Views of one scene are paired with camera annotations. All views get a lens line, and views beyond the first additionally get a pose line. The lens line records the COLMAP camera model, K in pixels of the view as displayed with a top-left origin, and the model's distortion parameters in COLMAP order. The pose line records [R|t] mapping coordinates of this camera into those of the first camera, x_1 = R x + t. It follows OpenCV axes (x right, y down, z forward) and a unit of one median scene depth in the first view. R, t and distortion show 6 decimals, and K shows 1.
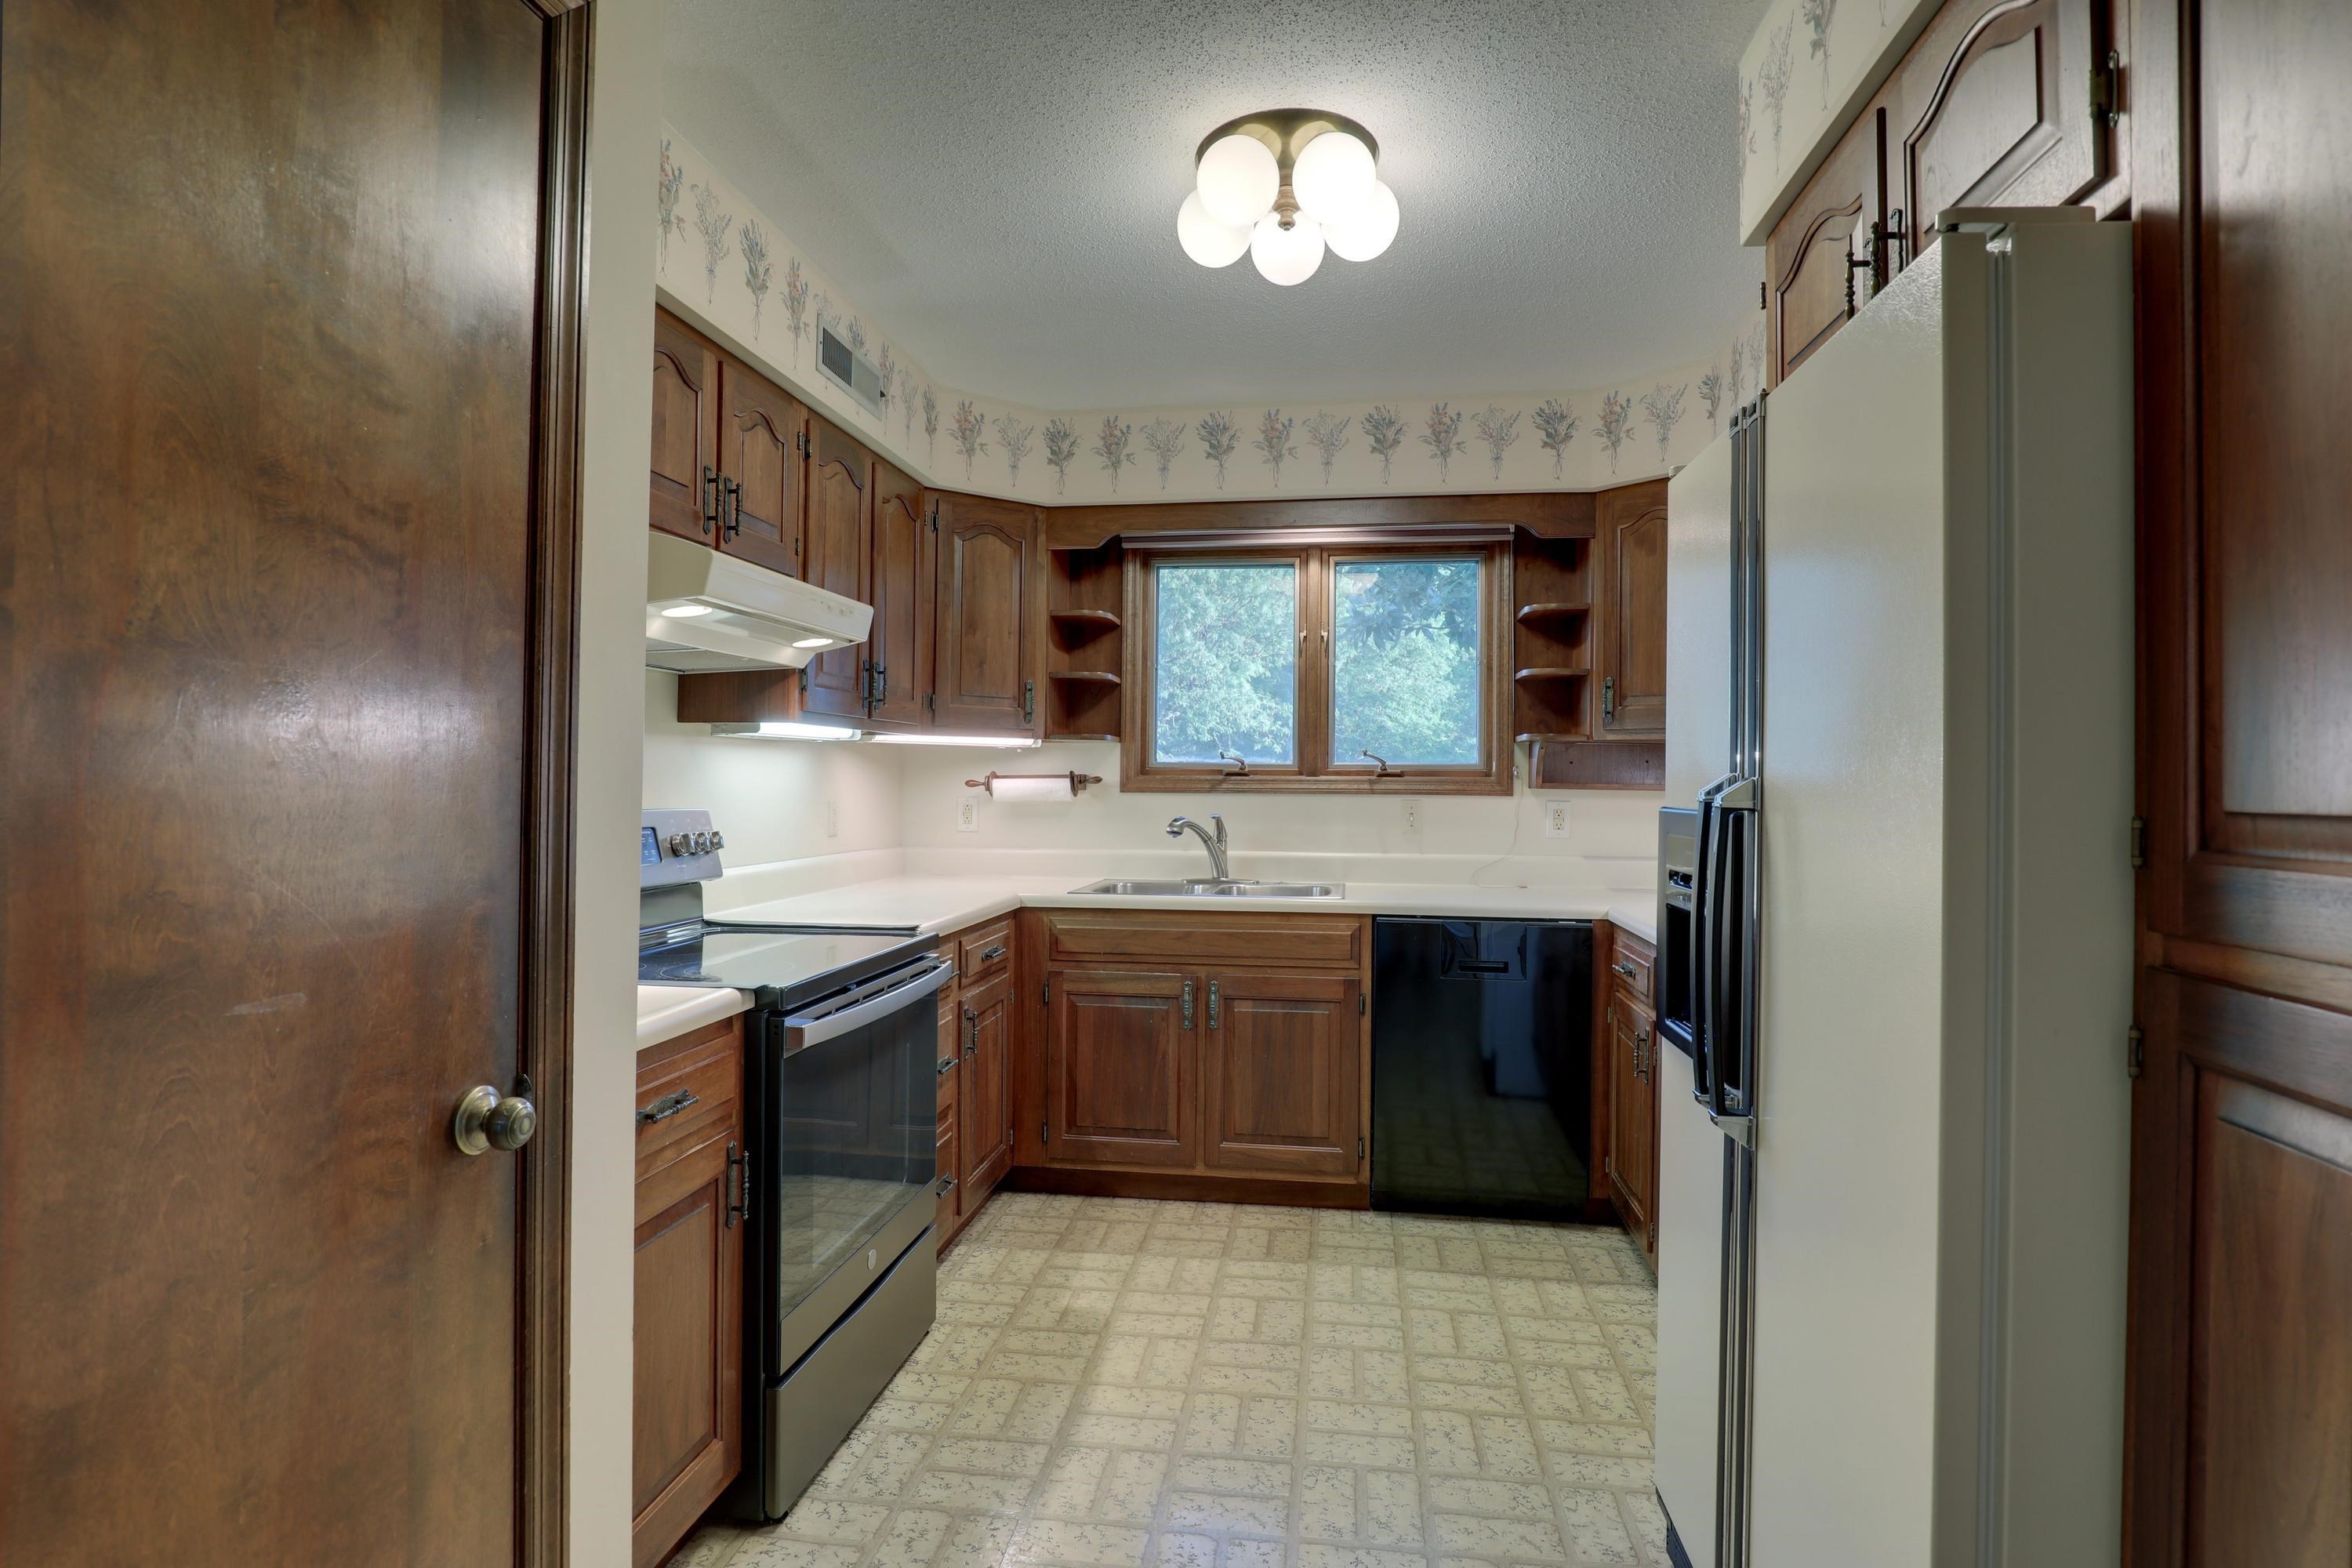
lens RADIAL K [[1169.4, 0, 1097.3], [0, 1169.4, 784.8], [0, 0, 1]] dist [-0.027855, 0.000492]
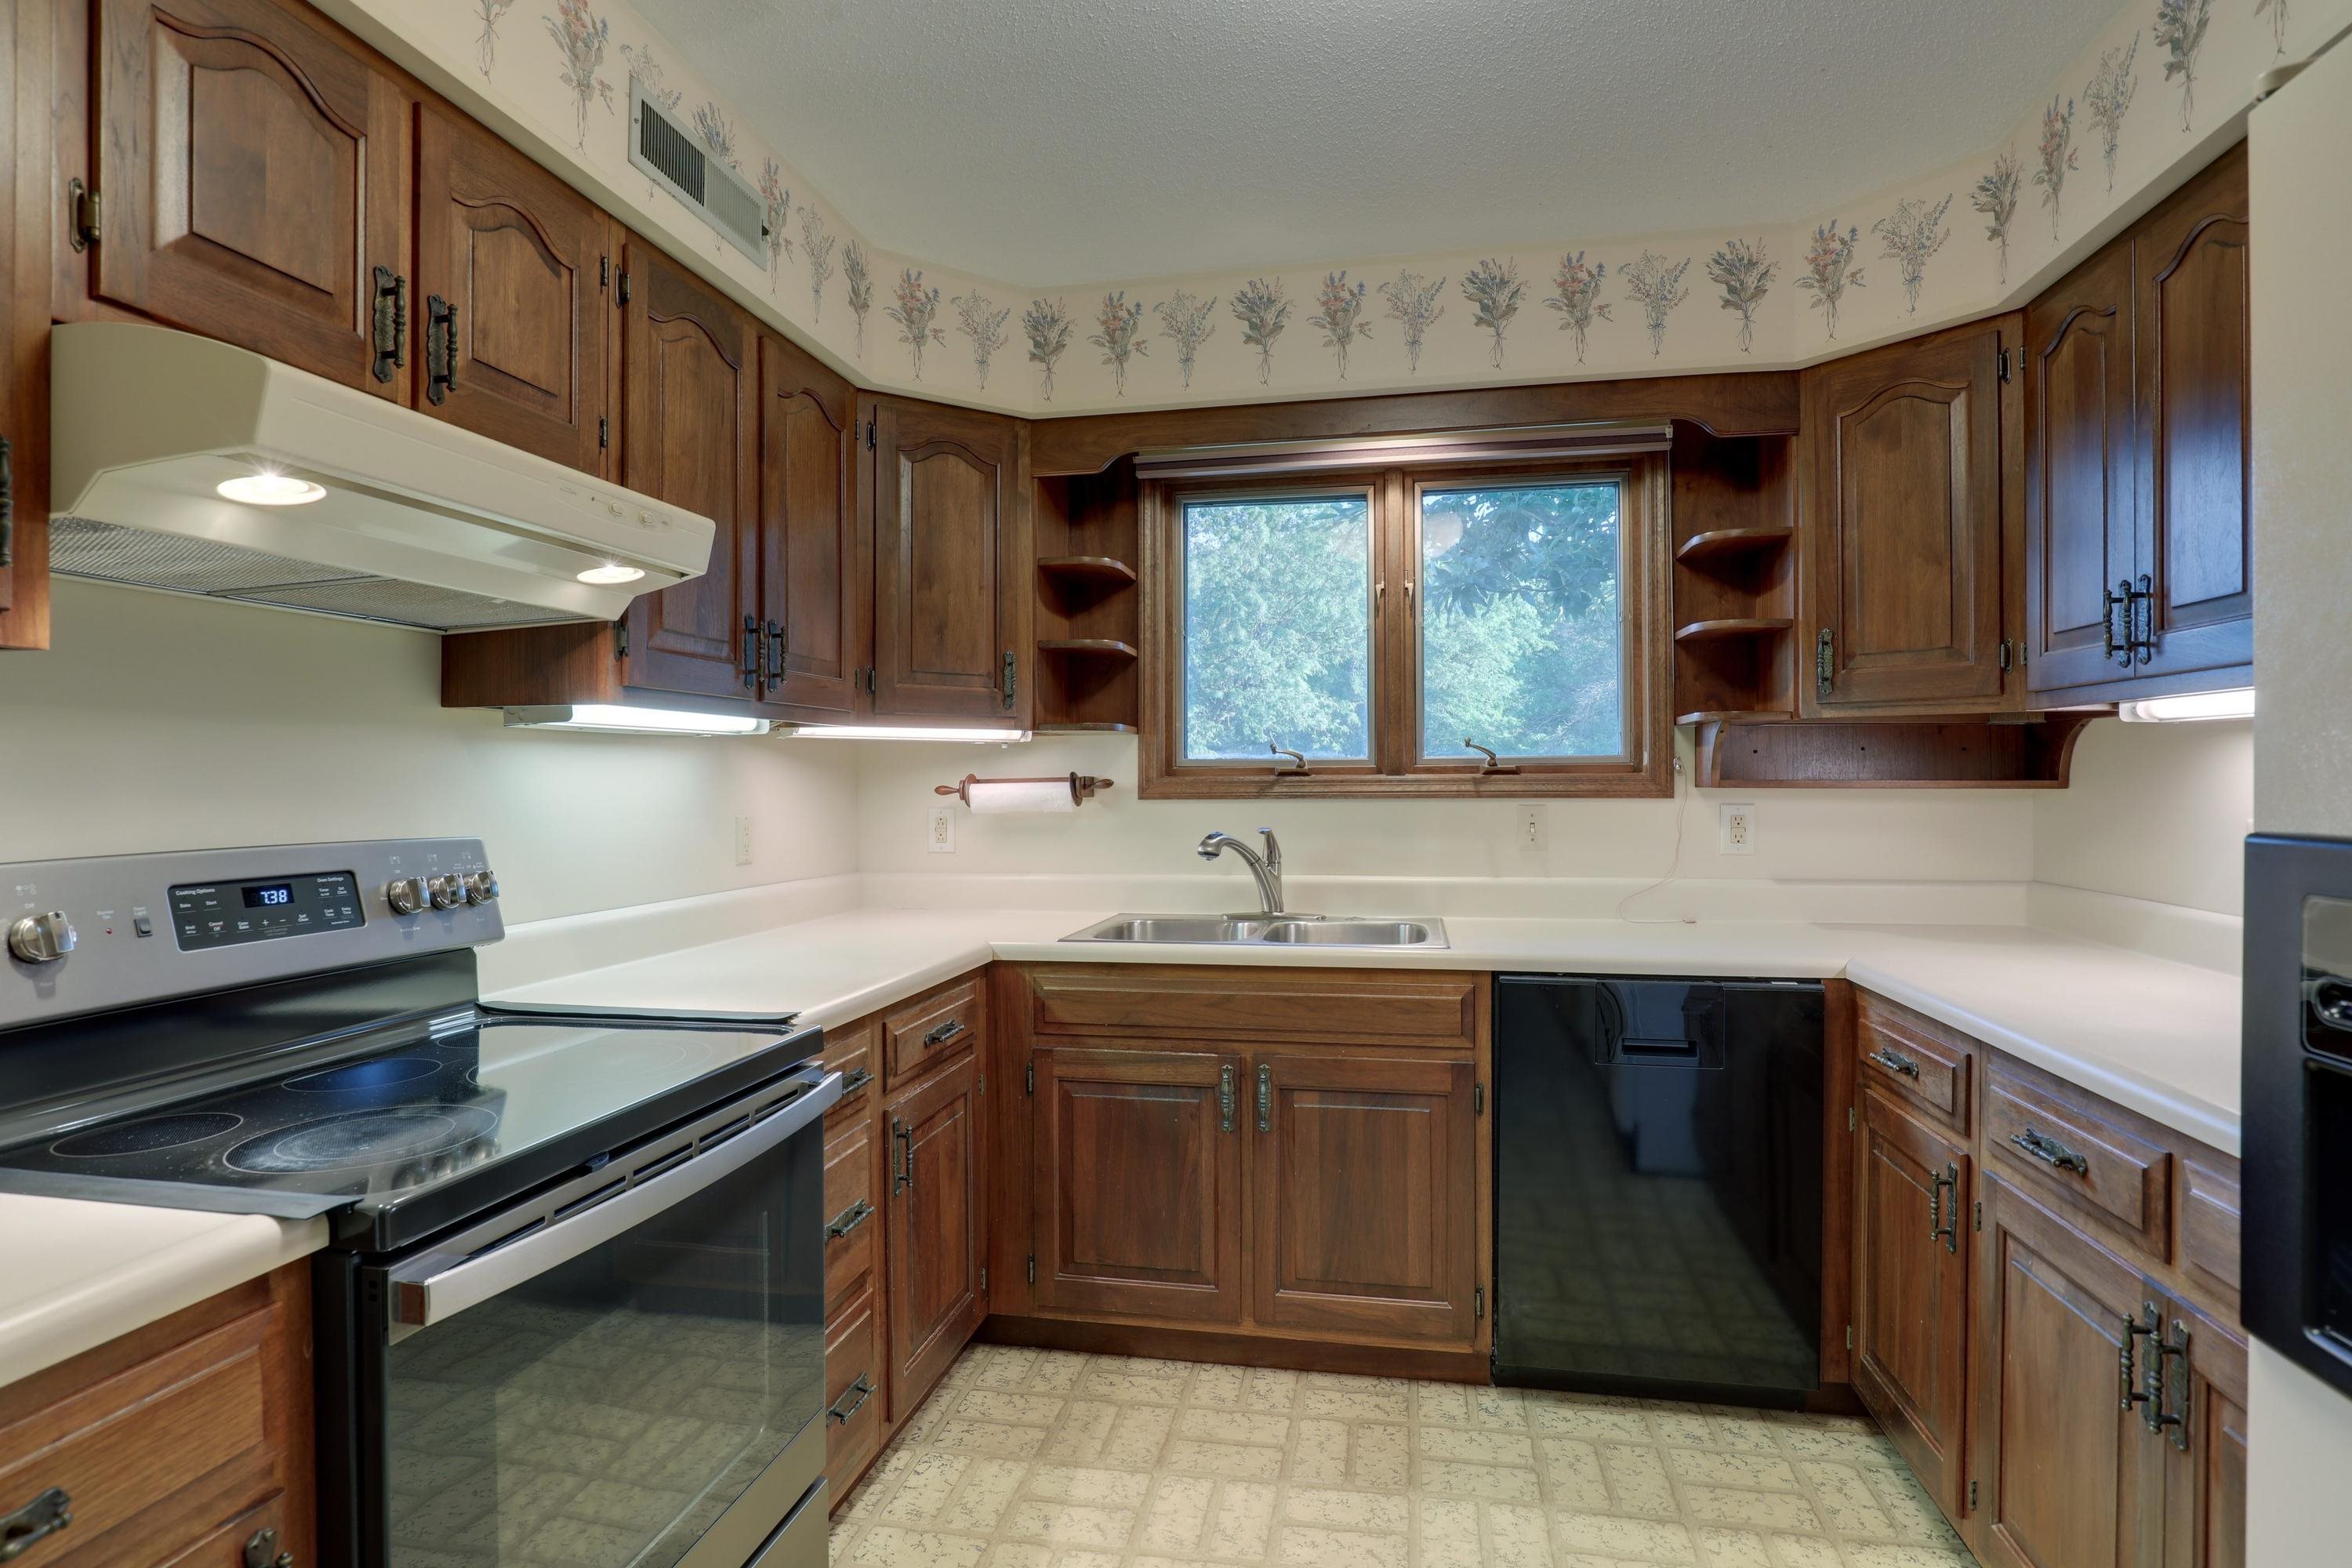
lens RADIAL K [[1169.4, 0, 1038.4], [0, 1169.4, 788.5], [0, 0, 1]] dist [-0.027855, 0.000492]
pose [[0.995376, -0.012752, -0.095205, 0.031365], [0.012809, 0.999918, -0.000006, -0.001833], [0.095198, -0.001214, 0.995458, 0.270347]]
